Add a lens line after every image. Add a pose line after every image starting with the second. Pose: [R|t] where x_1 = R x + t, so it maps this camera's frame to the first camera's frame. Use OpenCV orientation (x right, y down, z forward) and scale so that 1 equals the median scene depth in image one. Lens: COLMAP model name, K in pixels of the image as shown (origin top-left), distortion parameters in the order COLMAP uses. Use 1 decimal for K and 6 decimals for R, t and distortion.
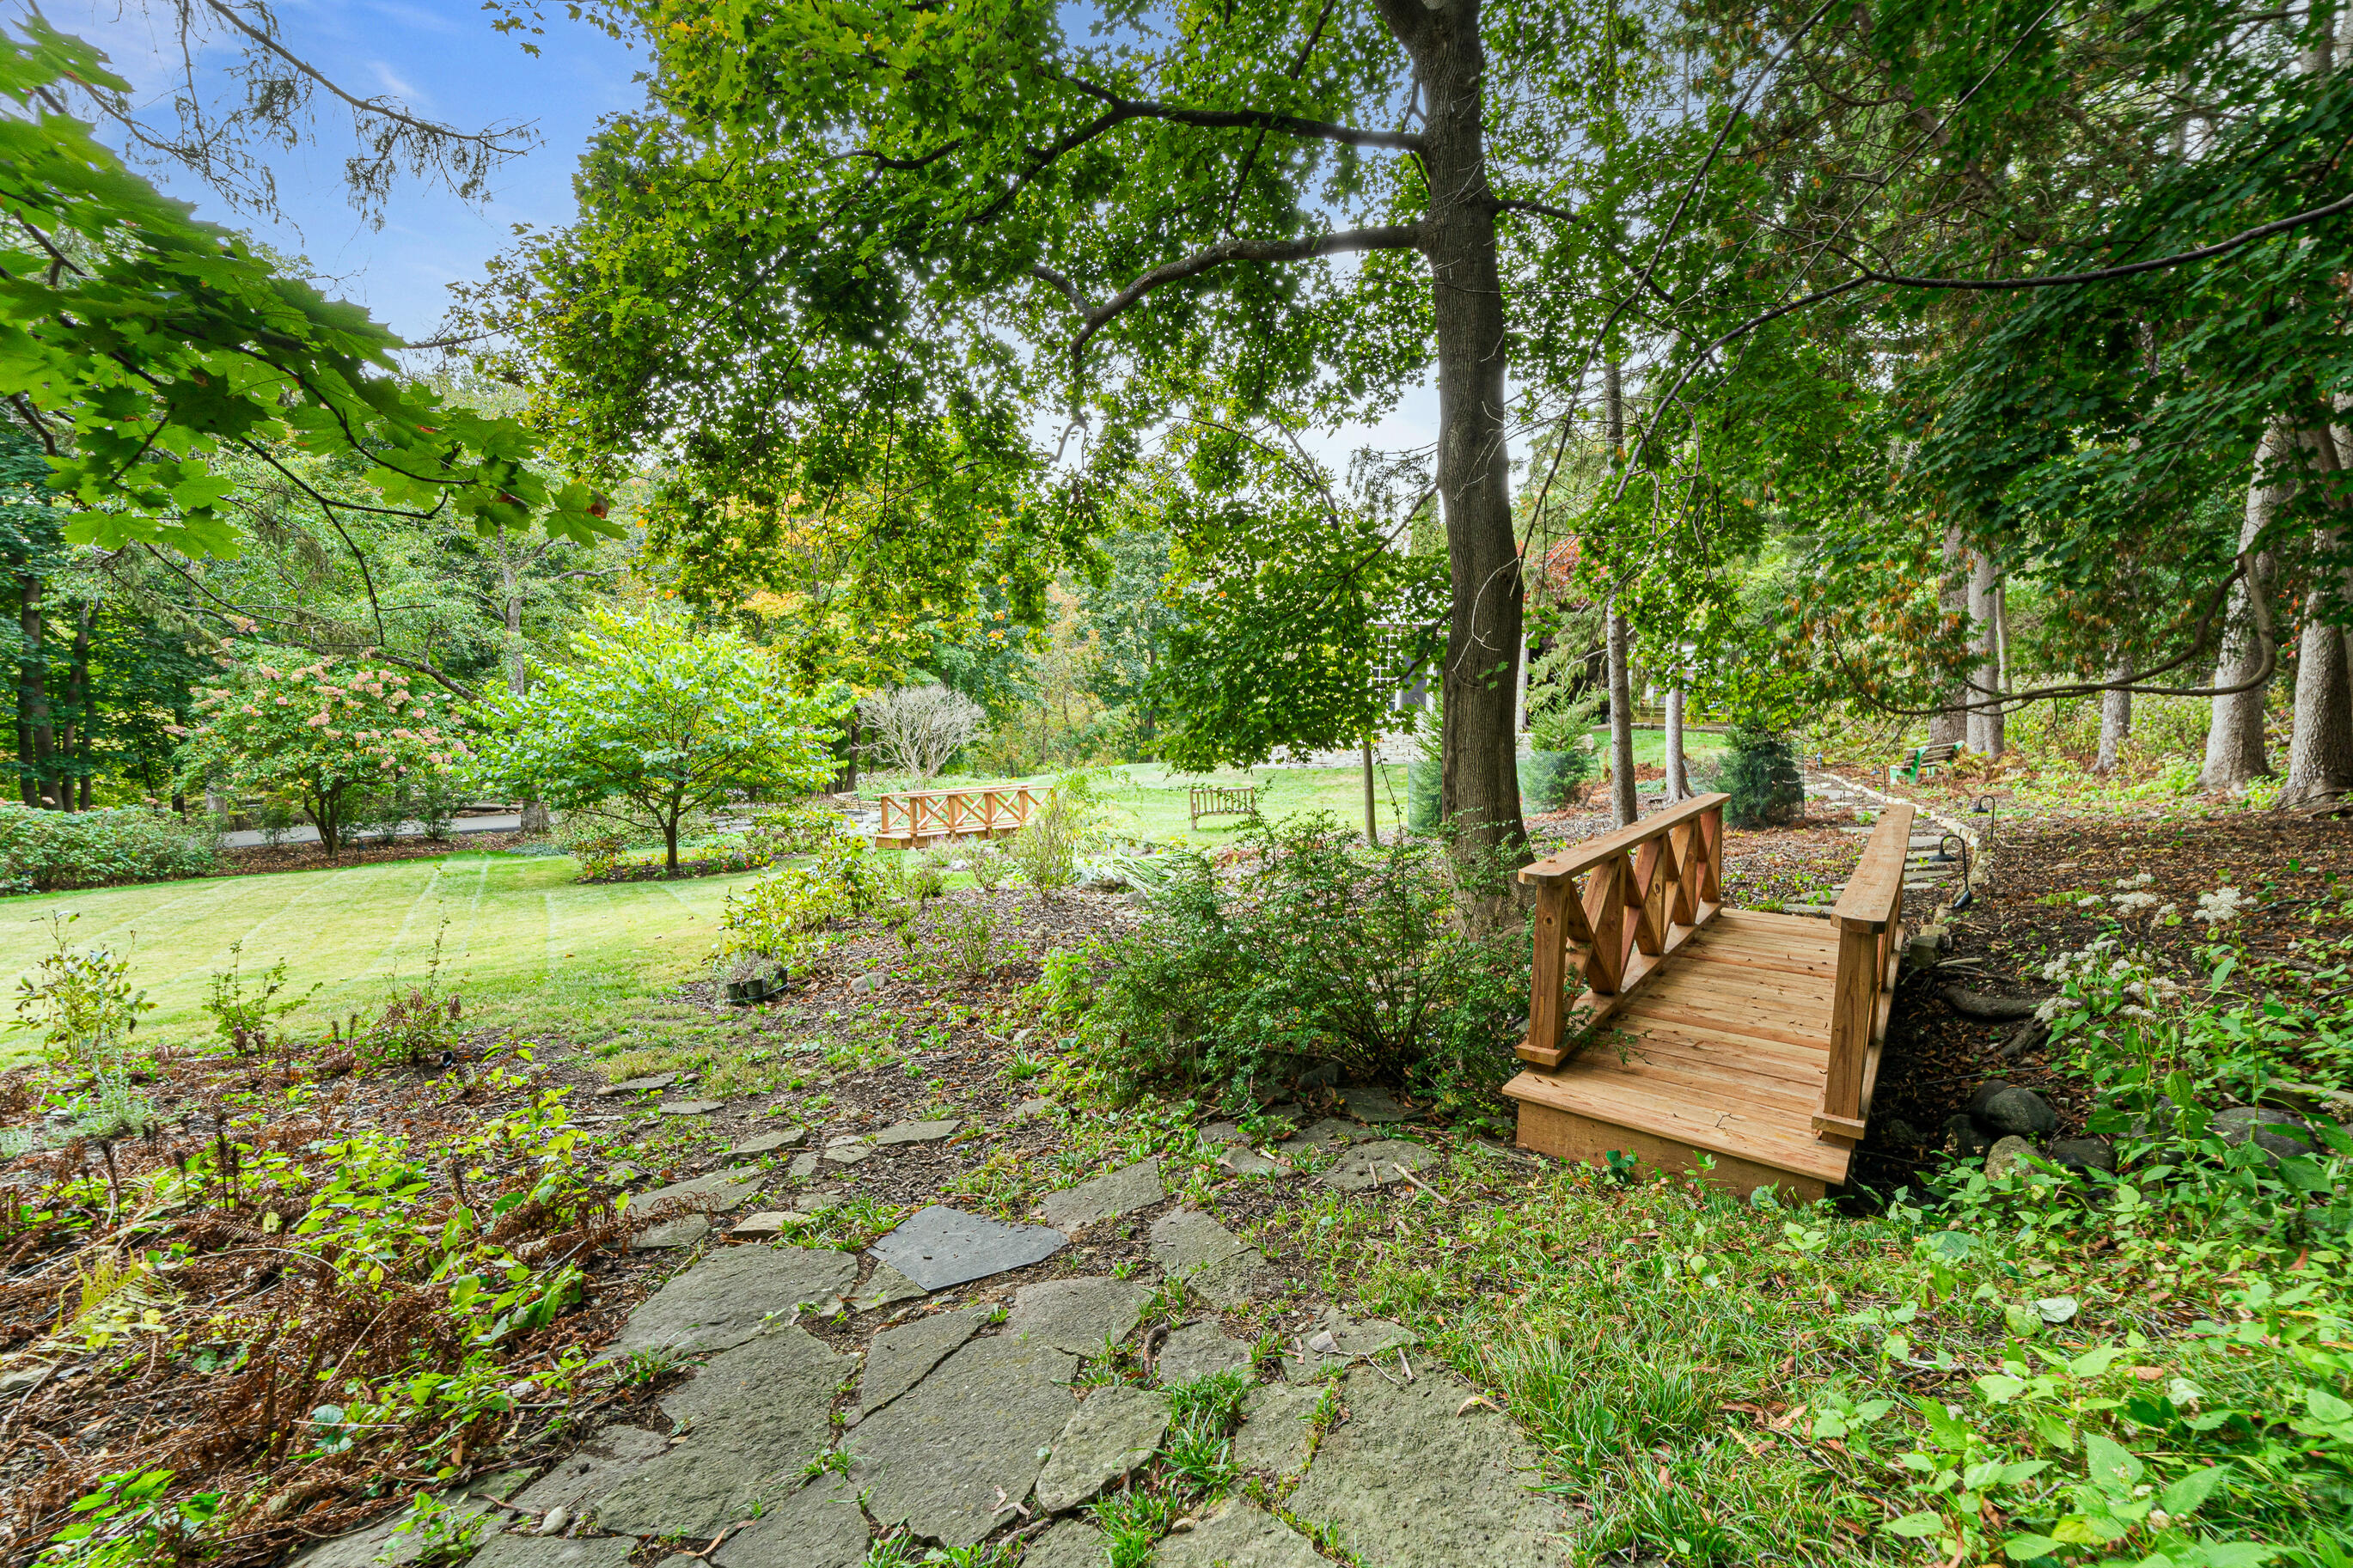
lens RADIAL K [[965.5, 0, 1176.5], [0, 965.5, 784.0], [0, 0, 1]] dist [0.001914, 0.000335]
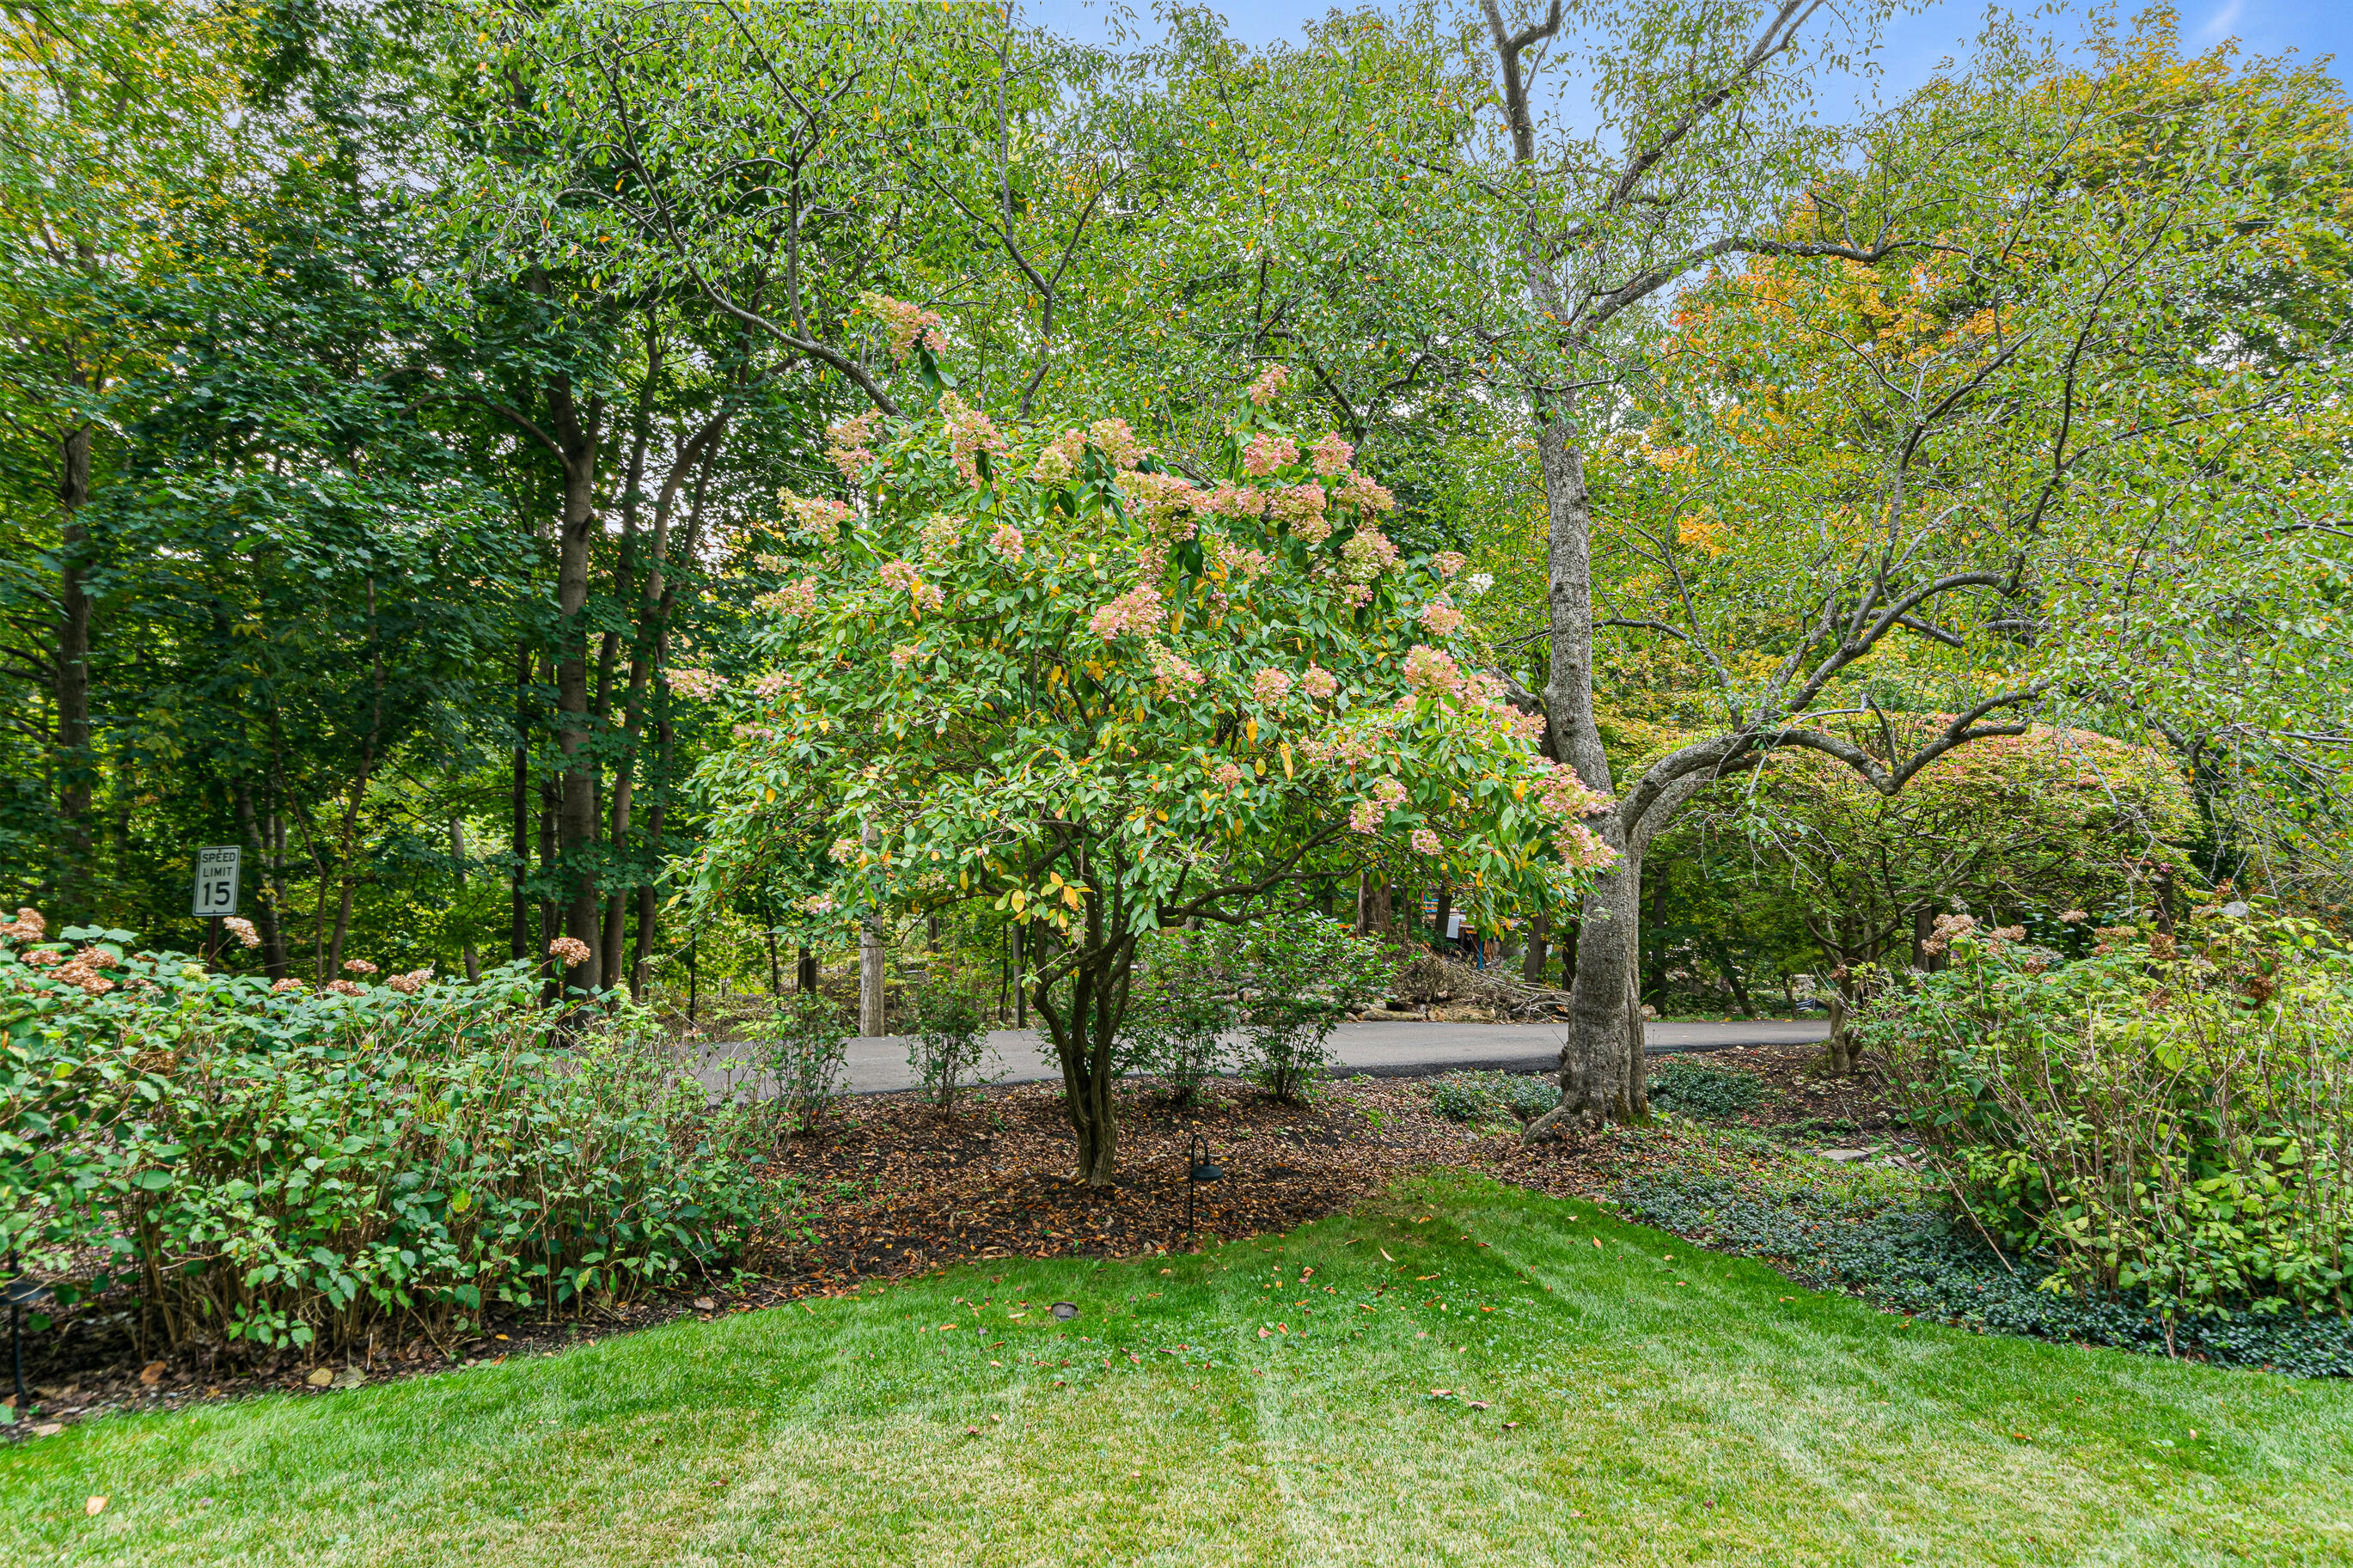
lens RADIAL K [[1654.8, 0, 1124.7], [0, 1654.8, 767.5], [0, 0, 1]] dist [0.001593, 0.001209]
pose [[0.803983, -0.030088, -0.593891, -0.682027], [-0.045859, 0.992608, -0.112370, 0.011736], [0.592881, 0.117579, 0.796660, 0.721225]]
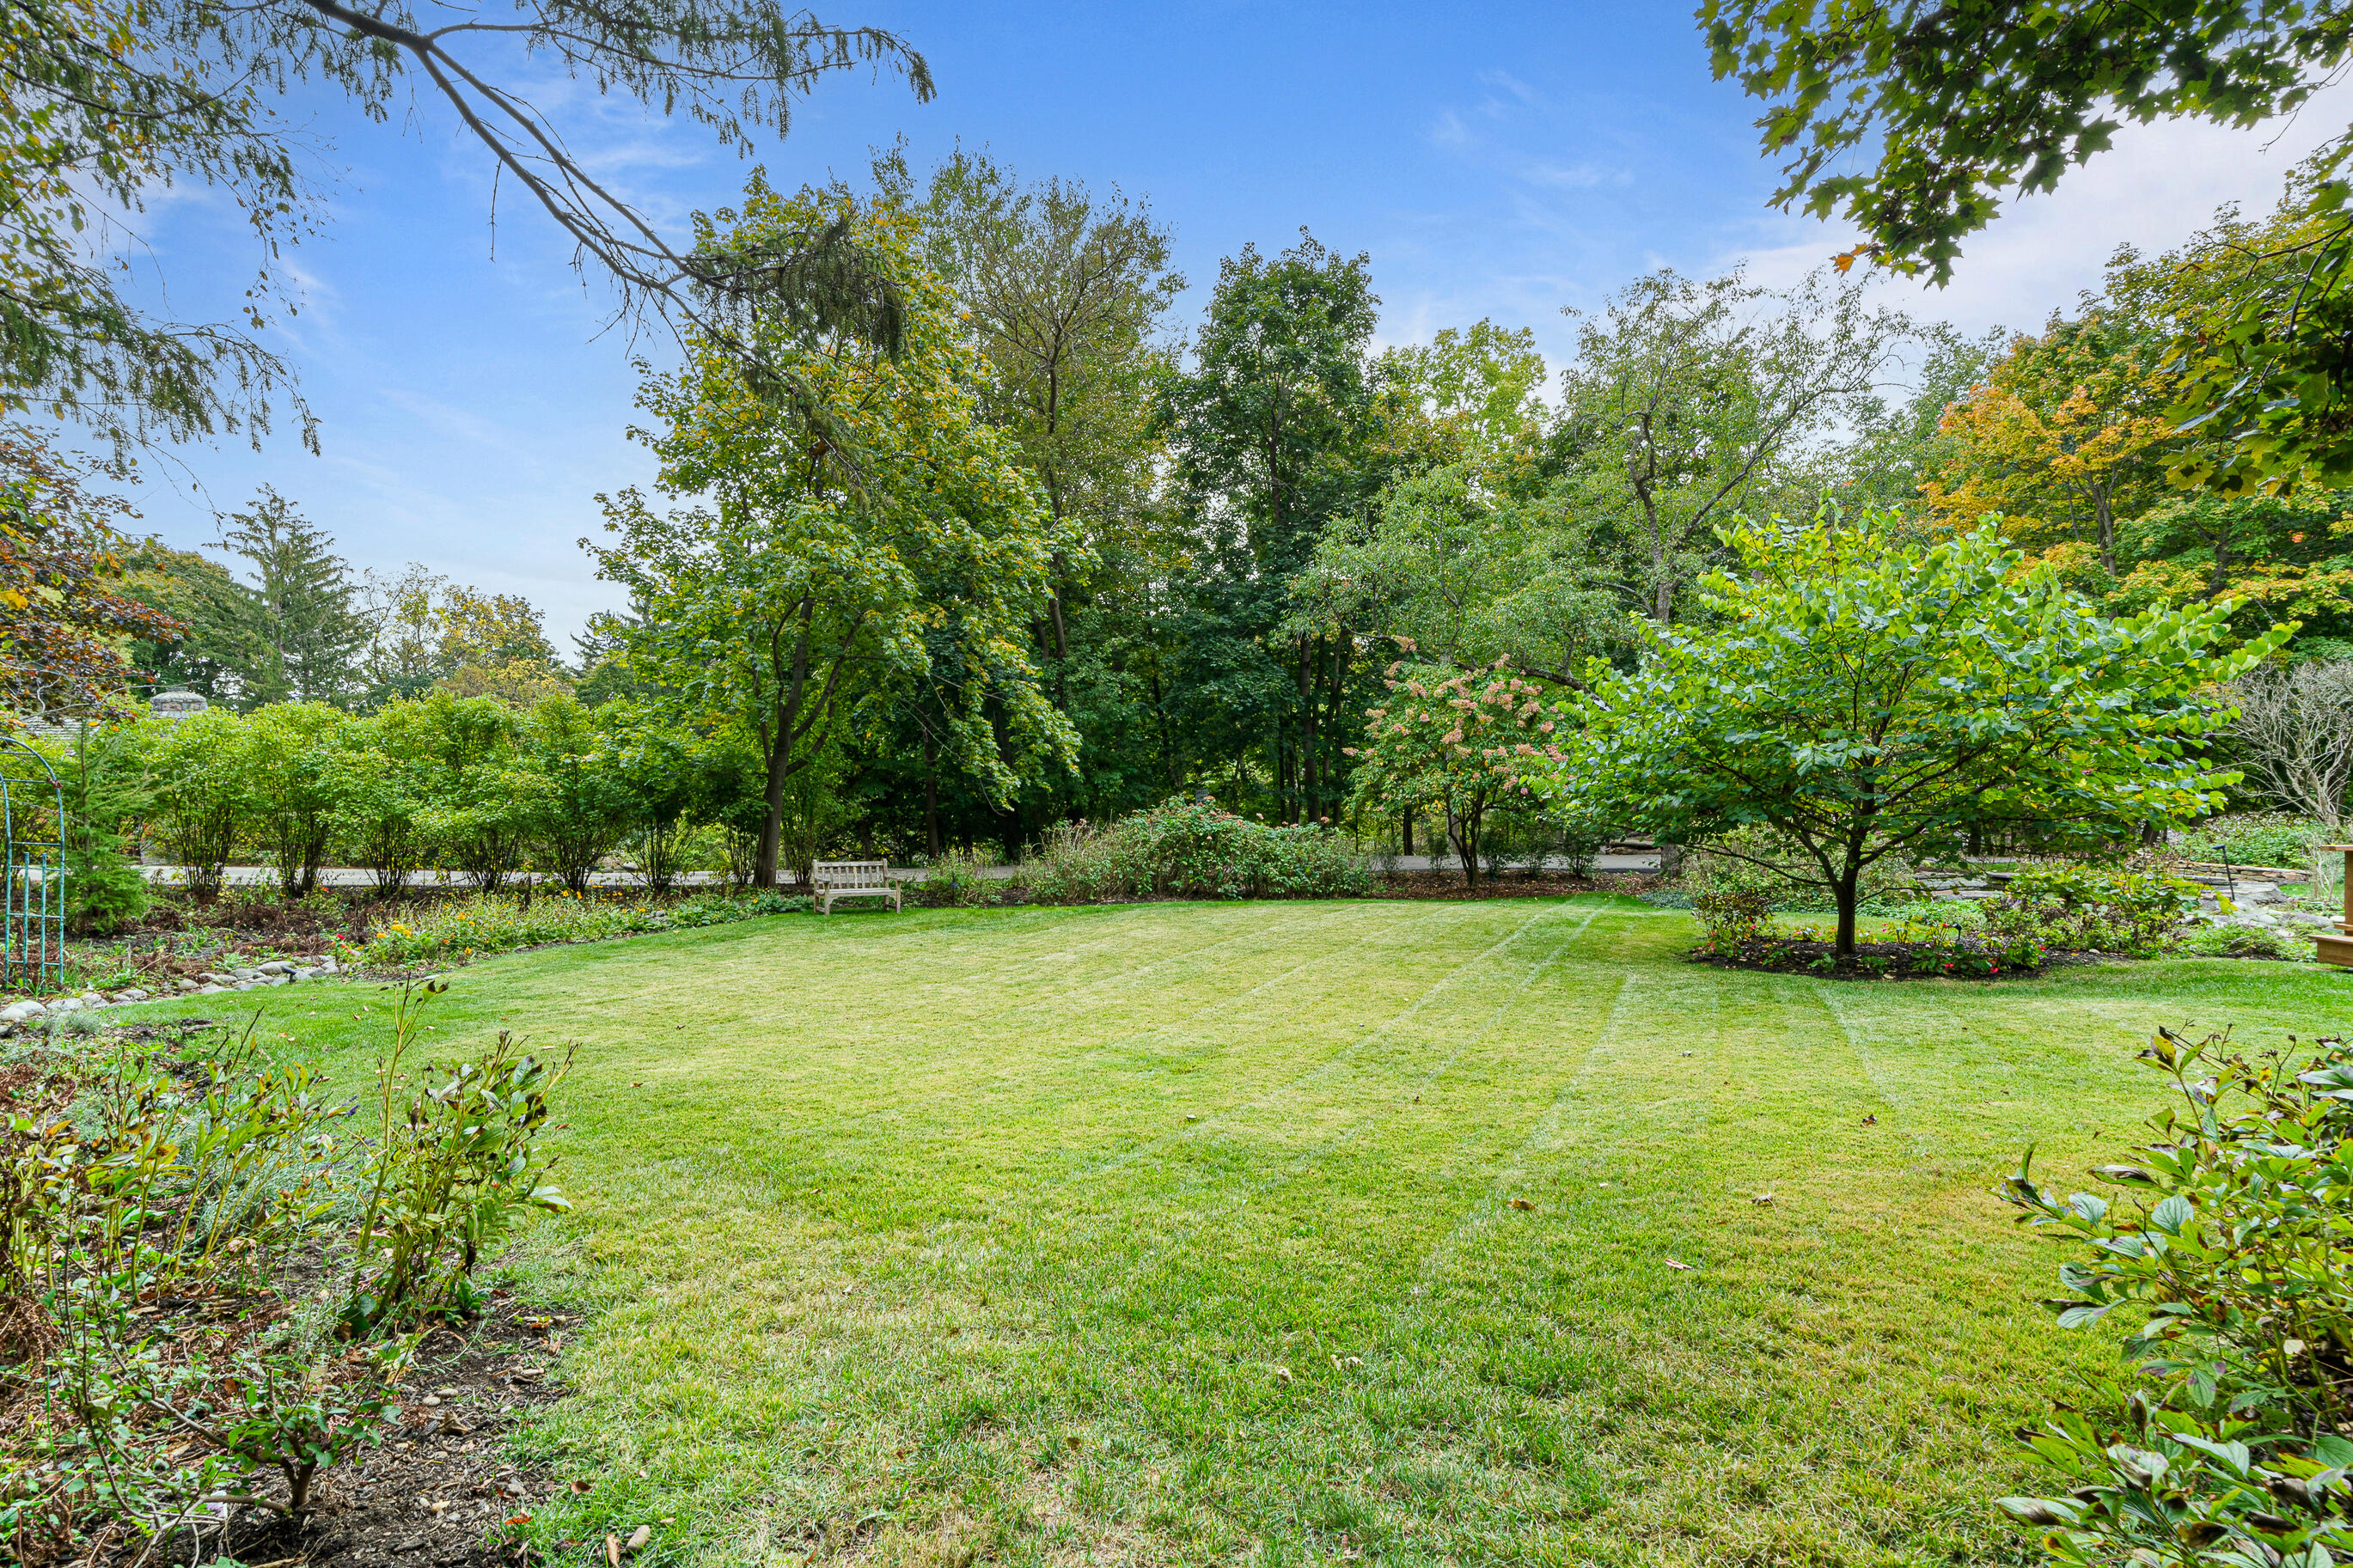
lens RADIAL K [[1055.6, 0, 1183.9], [0, 1055.6, 833.3], [0, 0, 1]] dist [-0.001156, -0.000460]
pose [[0.495123, 0.034549, -0.868136, -0.148150], [-0.031630, 0.999263, 0.021729, 0.011519], [0.868247, 0.016701, 0.495851, 0.295491]]
